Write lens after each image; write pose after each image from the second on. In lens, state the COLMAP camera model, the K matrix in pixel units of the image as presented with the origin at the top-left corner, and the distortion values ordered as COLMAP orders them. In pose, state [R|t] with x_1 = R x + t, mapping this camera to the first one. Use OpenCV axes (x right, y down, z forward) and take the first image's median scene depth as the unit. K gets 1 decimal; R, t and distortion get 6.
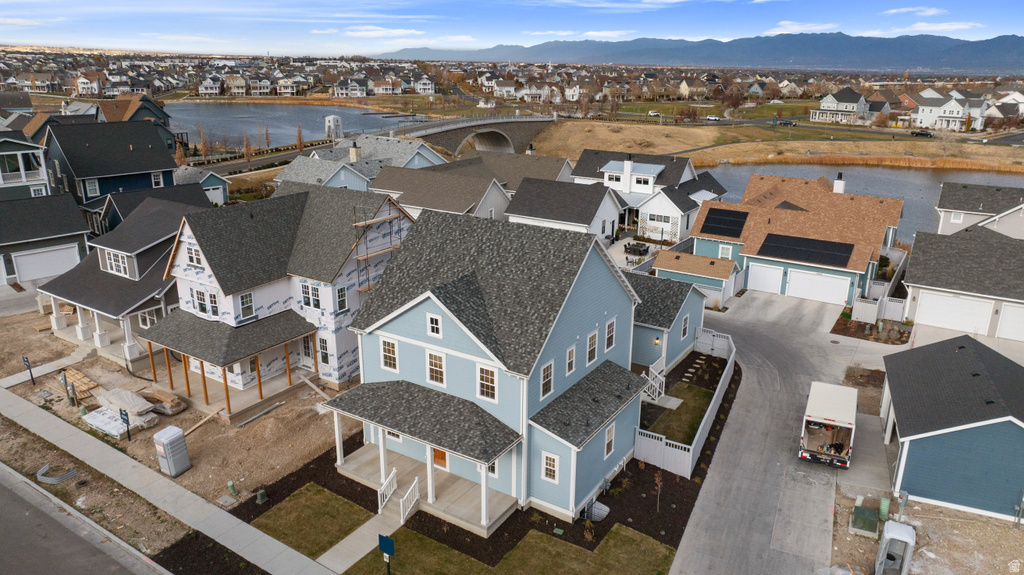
lens RADIAL K [[719.6, 0, 508.2], [0, 719.6, 281.7], [0, 0, 1]] dist [-0.031395, 0.034086]
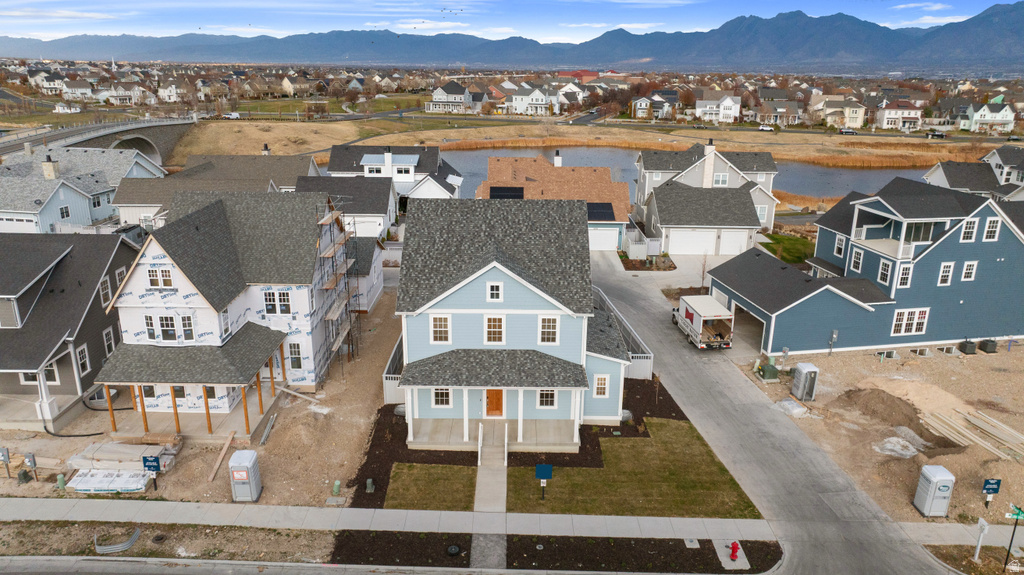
lens RADIAL K [[719.6, 0, 507.8], [0, 719.6, 288.9], [0, 0, 1]] dist [-0.031395, 0.034086]
pose [[0.840361, -0.164424, 0.516486, -0.508004], [0.157350, 0.985848, 0.057826, -0.005179], [-0.518685, 0.032674, 0.854341, 0.005032]]
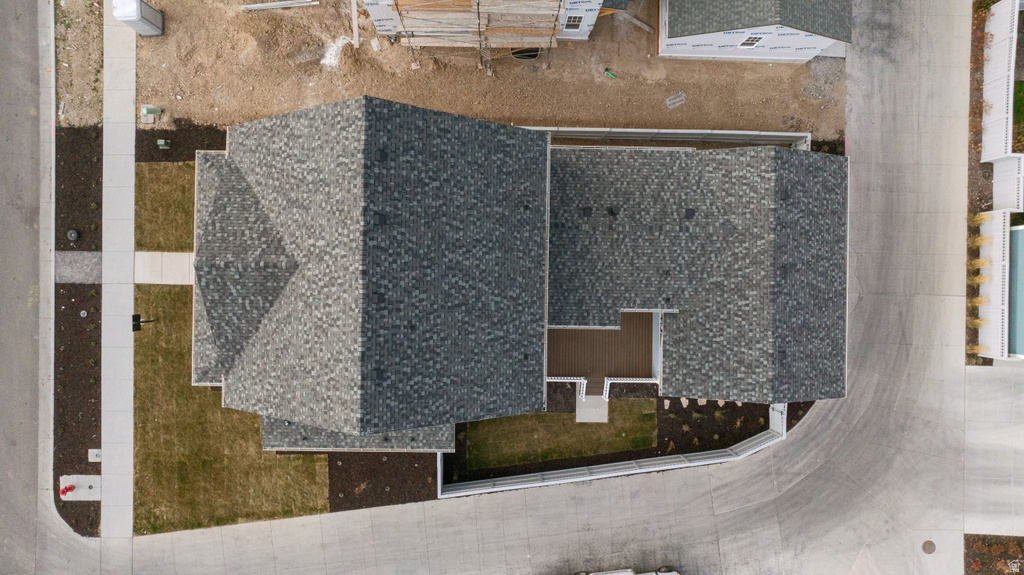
lens RADIAL K [[719.6, 0, 510.0], [0, 719.6, 286.3], [0, 0, 1]] dist [-0.031395, 0.034086]
pose [[0.534009, 0.845451, 0.006910, 0.057757], [-0.269366, 0.162379, 0.949250, -0.570035], [0.801422, -0.508769, 0.314447, 0.743634]]
